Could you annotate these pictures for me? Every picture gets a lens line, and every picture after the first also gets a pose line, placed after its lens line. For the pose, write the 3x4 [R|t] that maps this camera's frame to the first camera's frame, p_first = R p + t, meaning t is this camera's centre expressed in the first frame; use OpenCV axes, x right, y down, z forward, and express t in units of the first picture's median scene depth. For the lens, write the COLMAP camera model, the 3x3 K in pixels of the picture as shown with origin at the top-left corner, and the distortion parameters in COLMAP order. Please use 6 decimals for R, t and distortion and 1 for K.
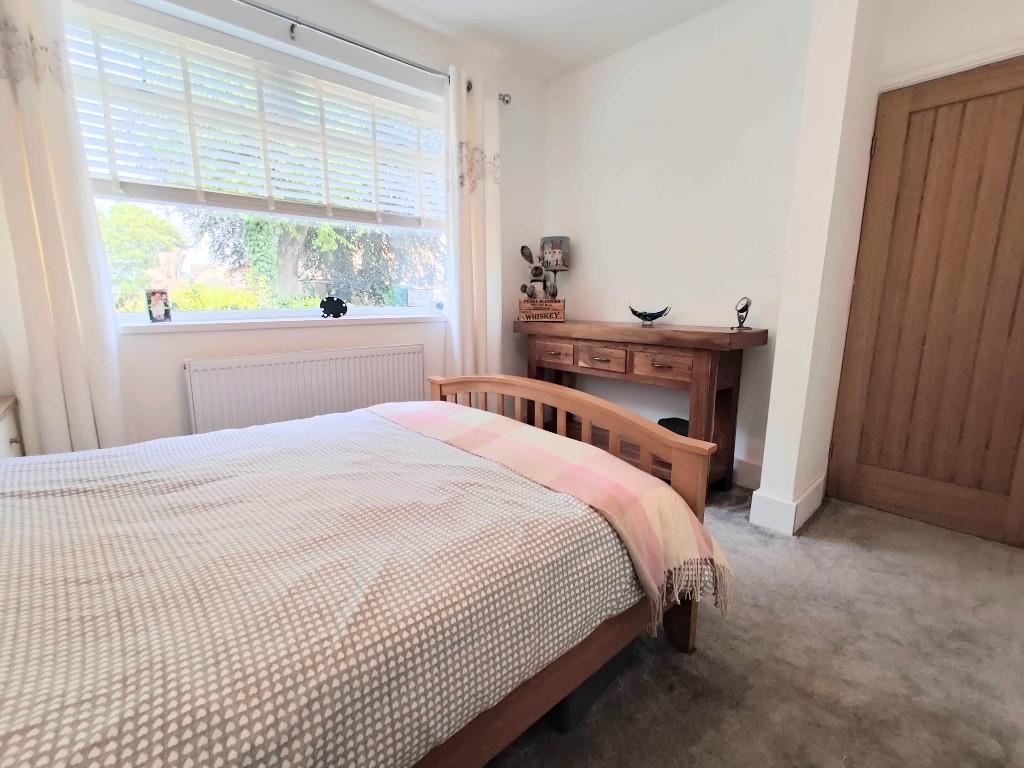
lens RADIAL K [[448.3, 0, 511.0], [0, 448.3, 379.4], [0, 0, 1]] dist [0.001788, -0.000117]
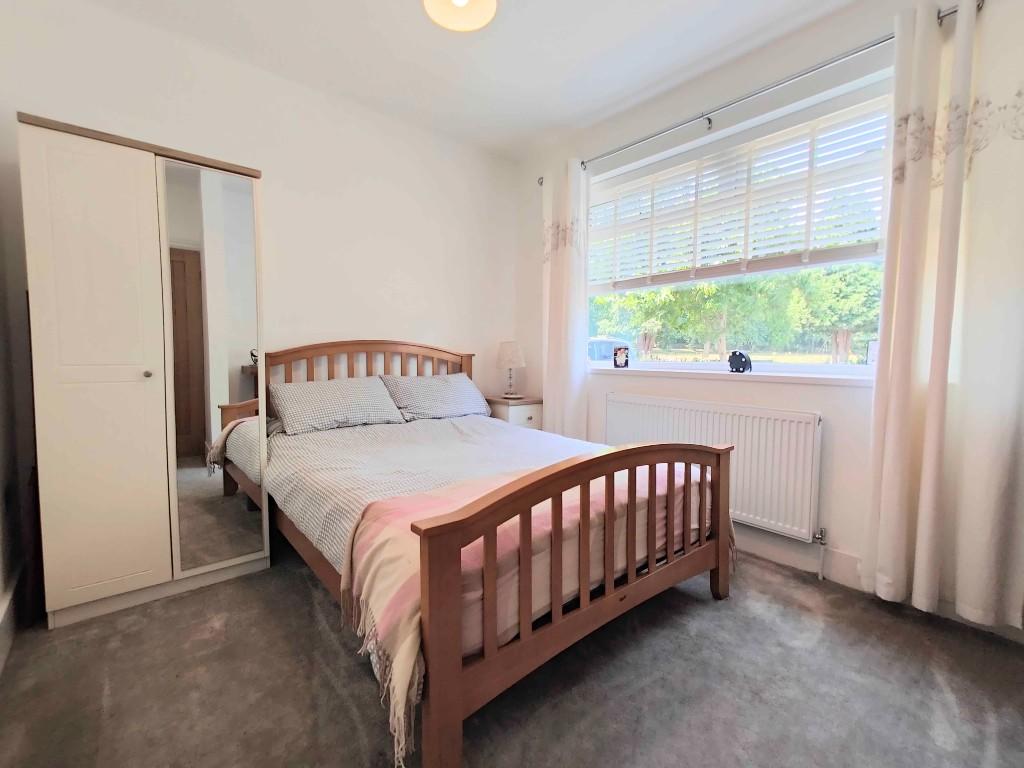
lens RADIAL K [[448.3, 0, 511.0], [0, 448.3, 379.4], [0, 0, 1]] dist [0.001788, -0.000117]
pose [[-0.026266, 0.062605, -0.997693, 0.678558], [-0.181570, 0.981137, 0.066347, -0.112968], [0.983027, 0.182894, -0.014403, 0.614619]]
